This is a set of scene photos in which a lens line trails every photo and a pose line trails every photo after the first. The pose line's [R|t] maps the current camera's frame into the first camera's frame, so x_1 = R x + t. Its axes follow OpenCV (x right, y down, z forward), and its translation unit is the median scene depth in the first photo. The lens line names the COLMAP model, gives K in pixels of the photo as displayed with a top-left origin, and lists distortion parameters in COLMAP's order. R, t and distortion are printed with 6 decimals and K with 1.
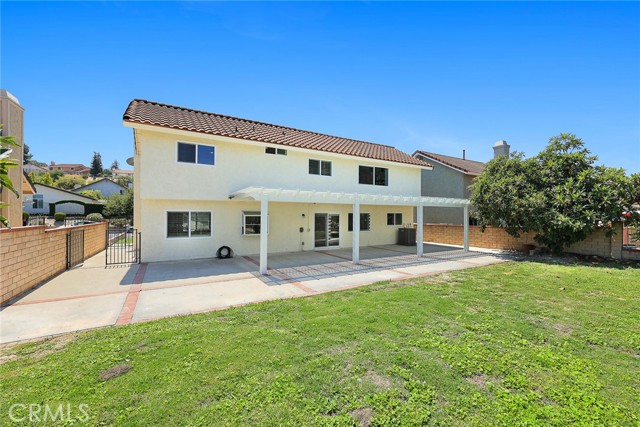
lens RADIAL K [[262.9, 0, 322.6], [0, 262.9, 213.5], [0, 0, 1]] dist [0.002249, 0.000290]
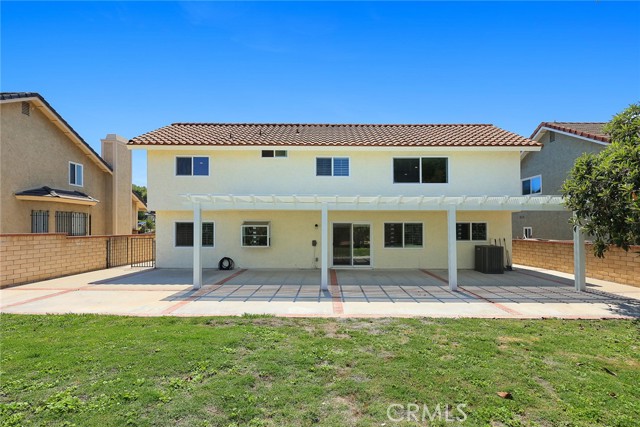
lens RADIAL K [[289.6, 0, 328.0], [0, 289.6, 227.1], [0, 0, 1]] dist [0.000590, 0.000443]
pose [[0.859851, -0.002375, -0.510539, 0.446238], [0.003308, 0.999994, 0.000920, 0.009935], [0.510534, -0.002480, 0.859854, 0.234590]]
